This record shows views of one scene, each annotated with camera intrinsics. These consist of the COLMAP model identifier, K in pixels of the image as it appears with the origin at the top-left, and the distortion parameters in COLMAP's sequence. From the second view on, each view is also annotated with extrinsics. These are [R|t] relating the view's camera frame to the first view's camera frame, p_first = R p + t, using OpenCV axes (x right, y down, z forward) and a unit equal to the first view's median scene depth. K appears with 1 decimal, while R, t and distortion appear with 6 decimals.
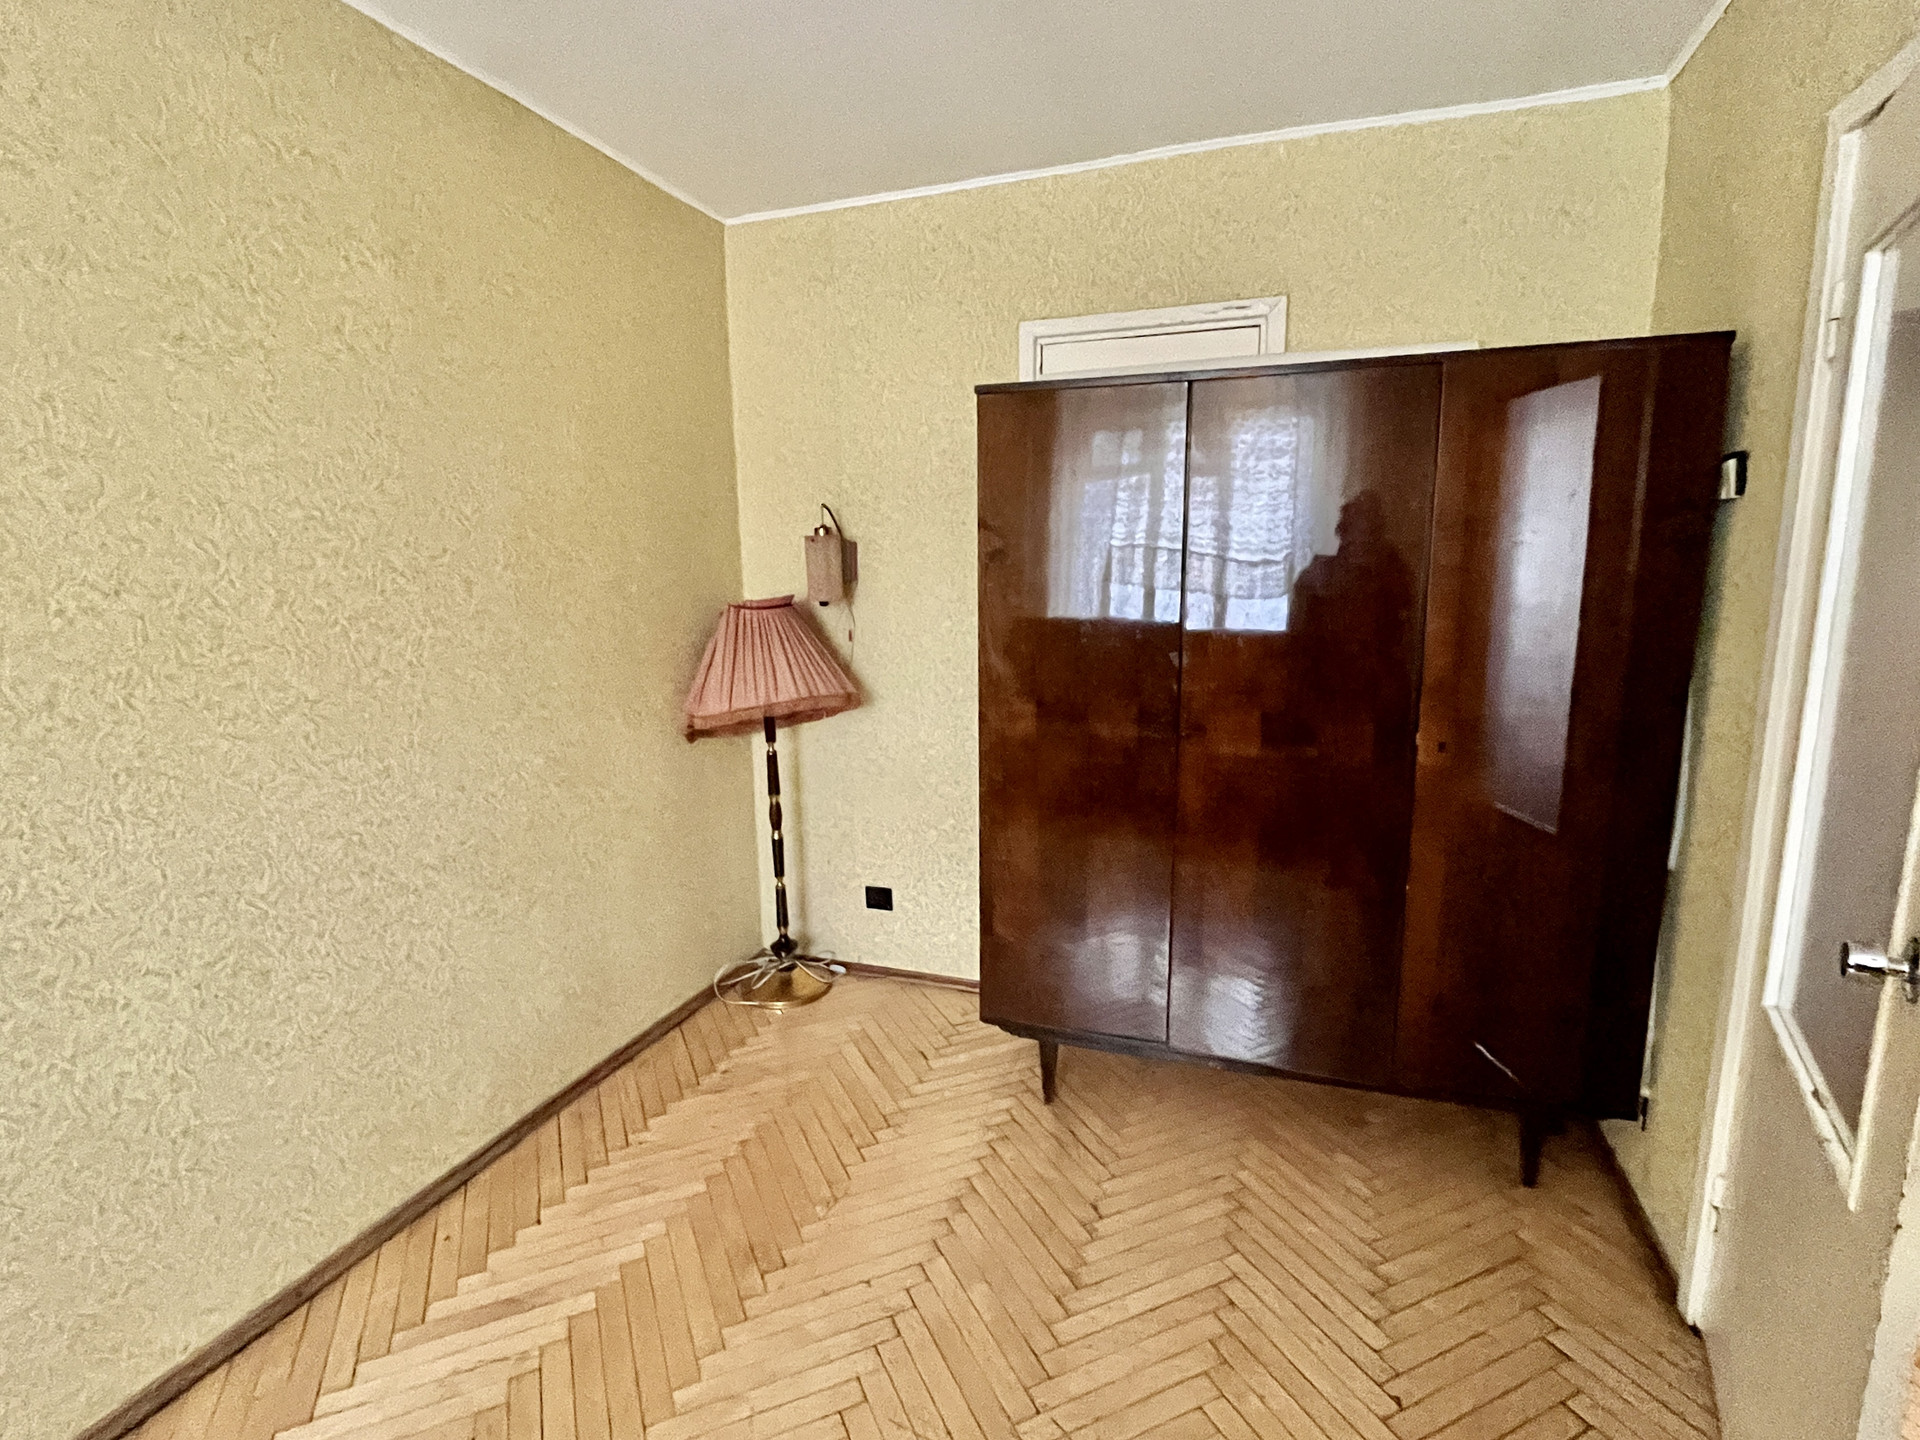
lens RADIAL K [[918.4, 0, 960.0], [0, 918.4, 720.0], [0, 0, 1]] dist [-0.001485, -0.000787]
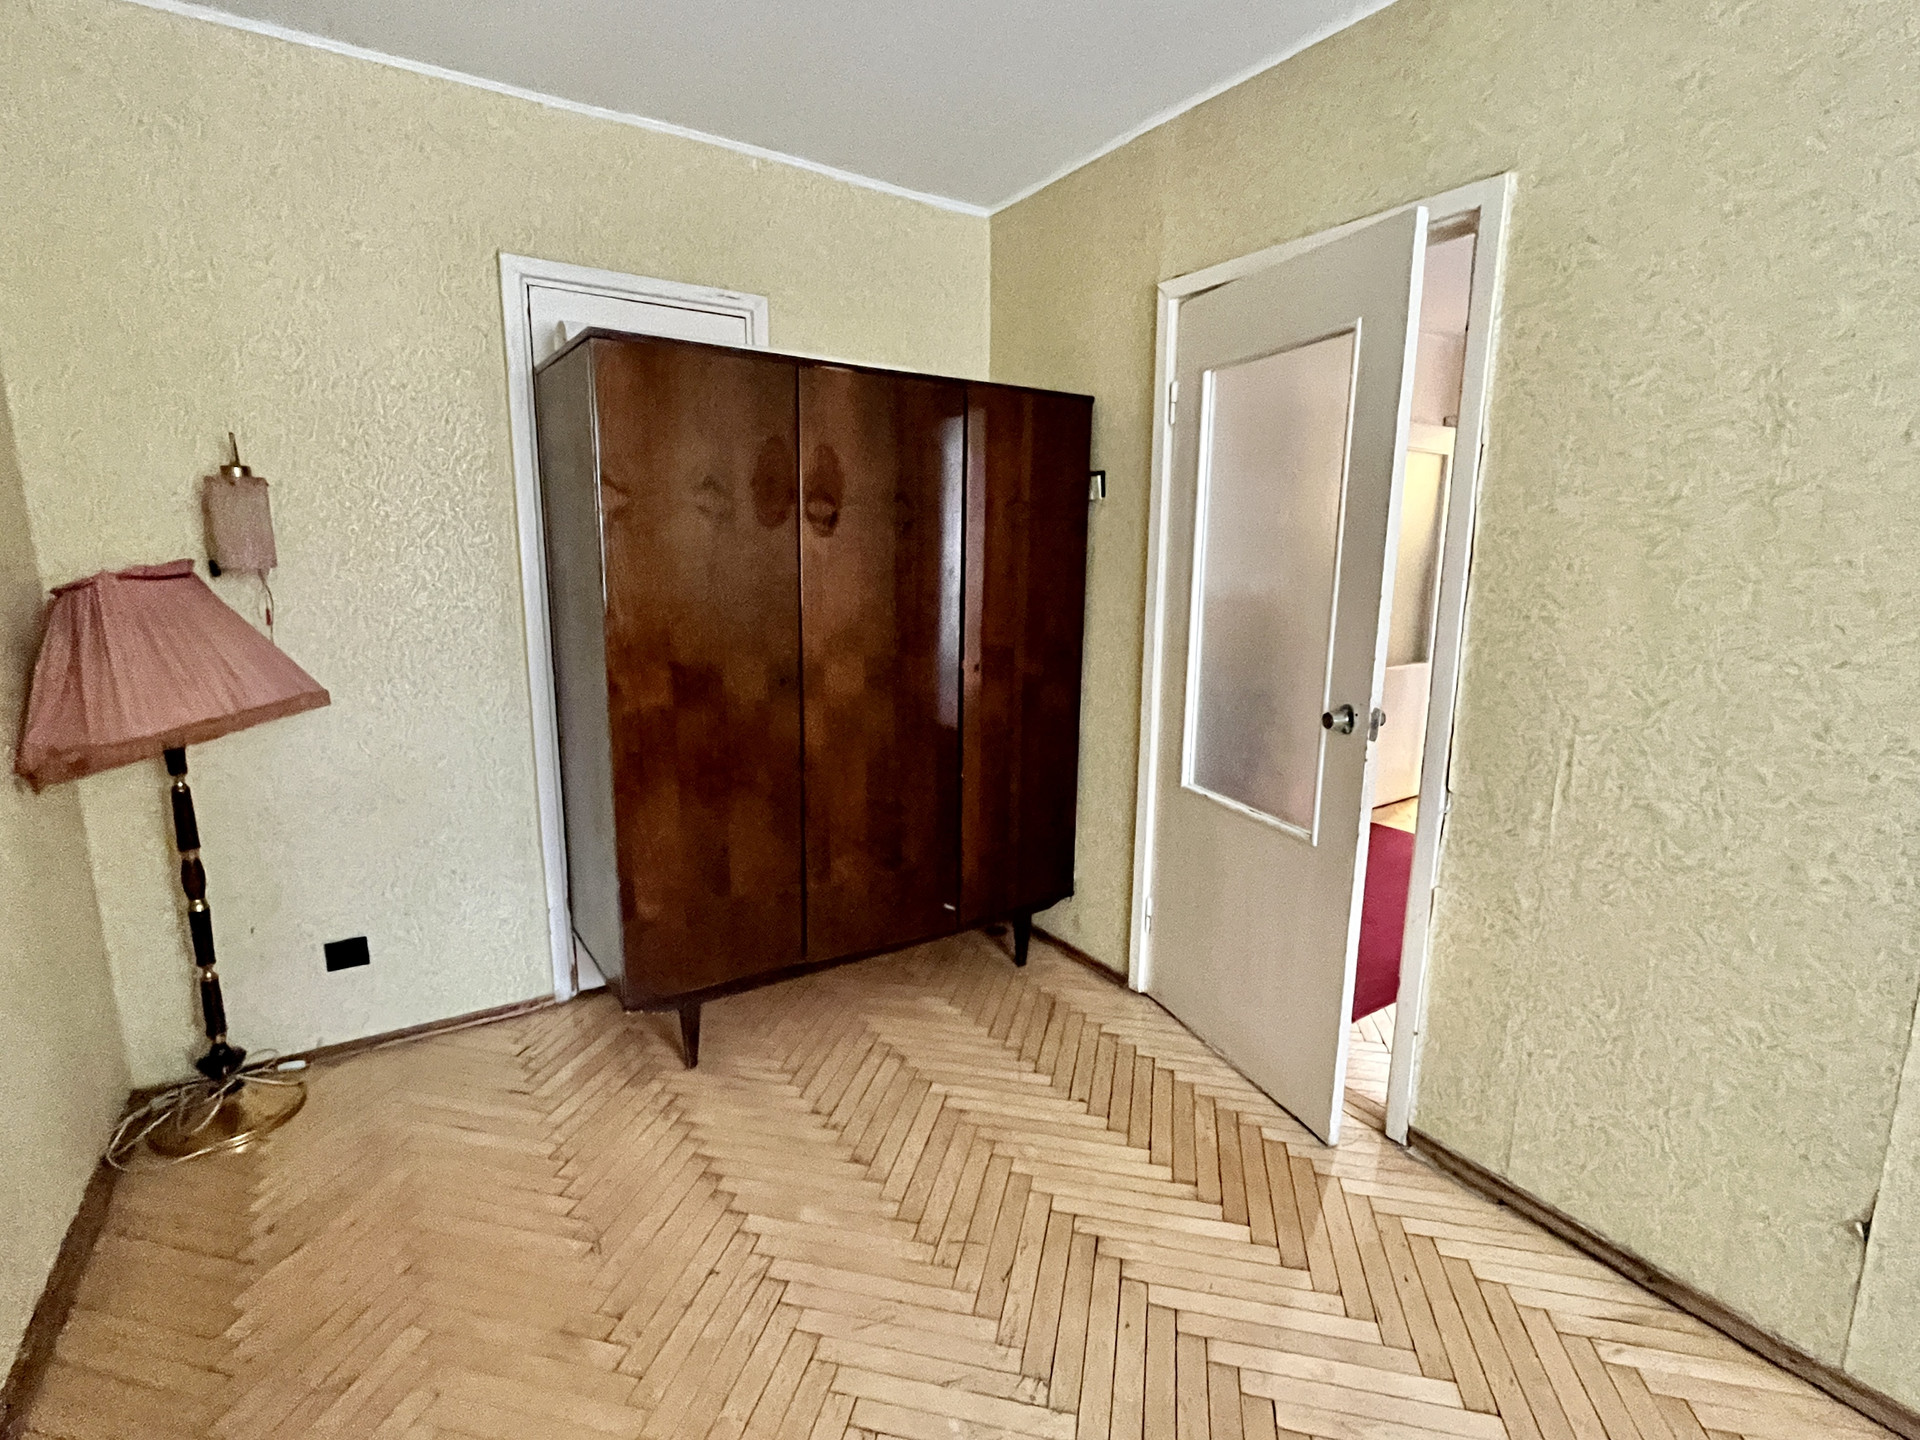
lens RADIAL K [[918.4, 0, 960.0], [0, 918.4, 720.0], [0, 0, 1]] dist [-0.001485, -0.000787]
pose [[0.609815, -0.127587, 0.782207, -0.438323], [0.116579, 0.990662, 0.070702, 0.004810], [-0.783923, 0.048074, 0.618994, 0.128096]]
